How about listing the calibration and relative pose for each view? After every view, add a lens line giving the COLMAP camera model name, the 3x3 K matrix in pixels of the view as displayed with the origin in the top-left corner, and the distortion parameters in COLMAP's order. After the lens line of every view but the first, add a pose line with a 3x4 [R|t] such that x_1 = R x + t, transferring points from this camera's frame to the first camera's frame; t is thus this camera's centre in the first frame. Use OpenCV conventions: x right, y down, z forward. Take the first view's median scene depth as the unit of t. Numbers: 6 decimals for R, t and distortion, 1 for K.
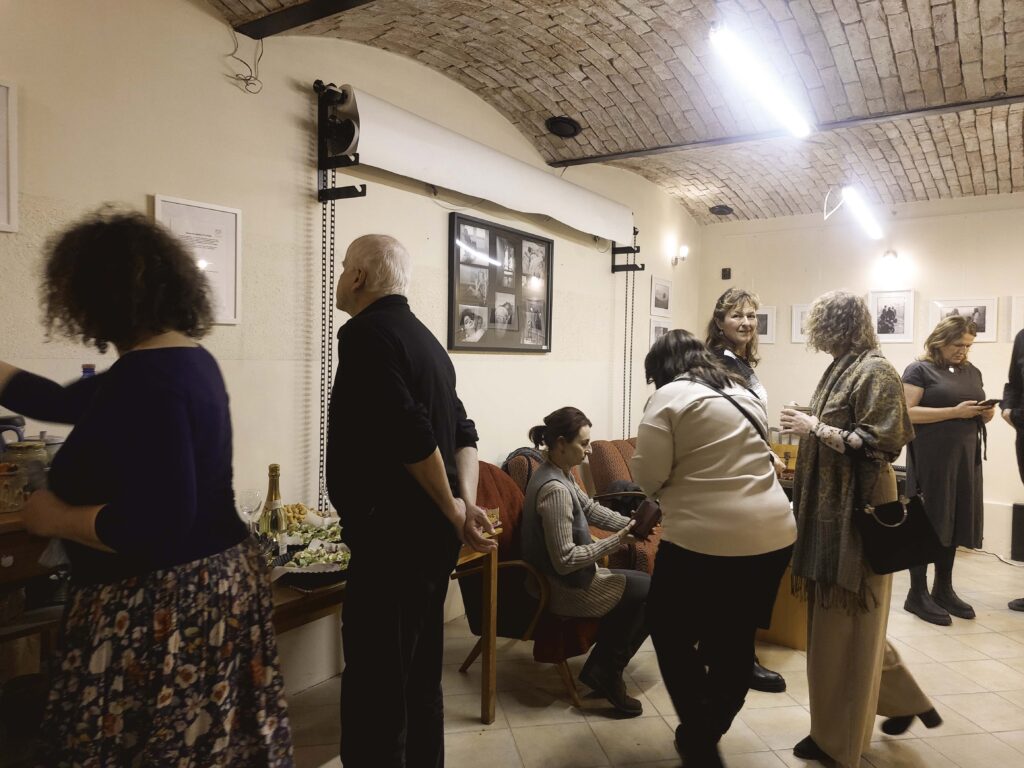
lens RADIAL K [[716.2, 0, 510.6], [0, 716.2, 380.3], [0, 0, 1]] dist [-0.005311, -0.005911]
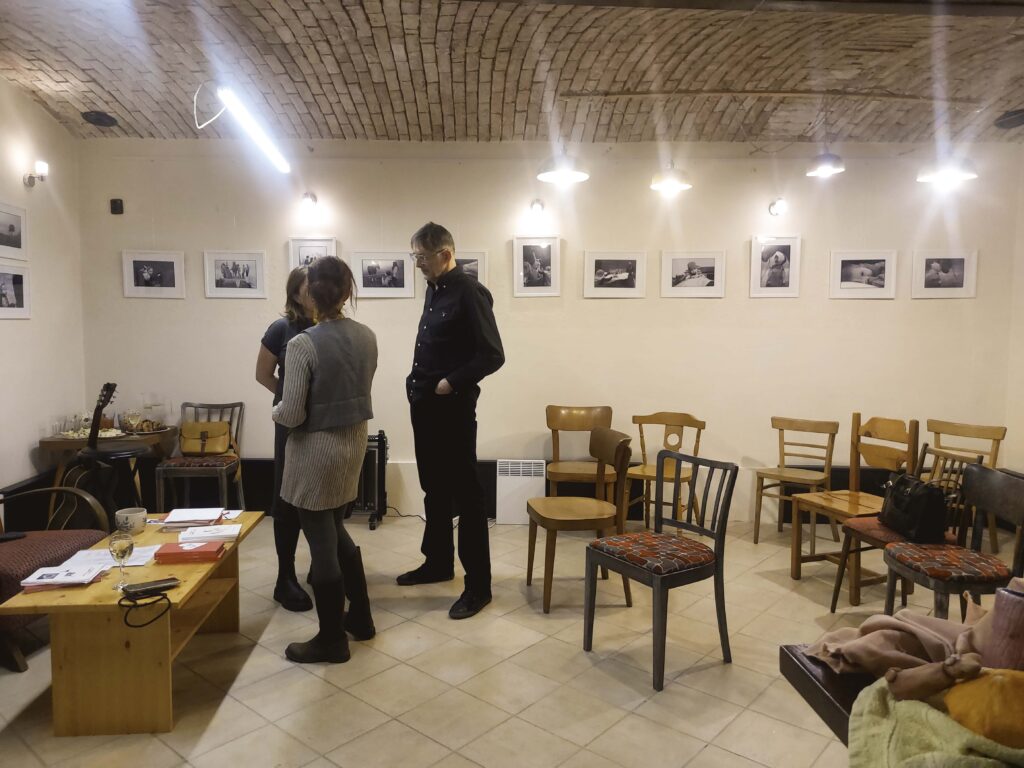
lens RADIAL K [[712.8, 0, 512.5], [0, 712.8, 378.5], [0, 0, 1]] dist [0.079425, -0.079626]
pose [[0.770899, -0.060817, 0.634047, 0.143413], [0.029565, 0.997775, 0.059759, 0.000874], [-0.636270, -0.027323, 0.770982, 0.146204]]
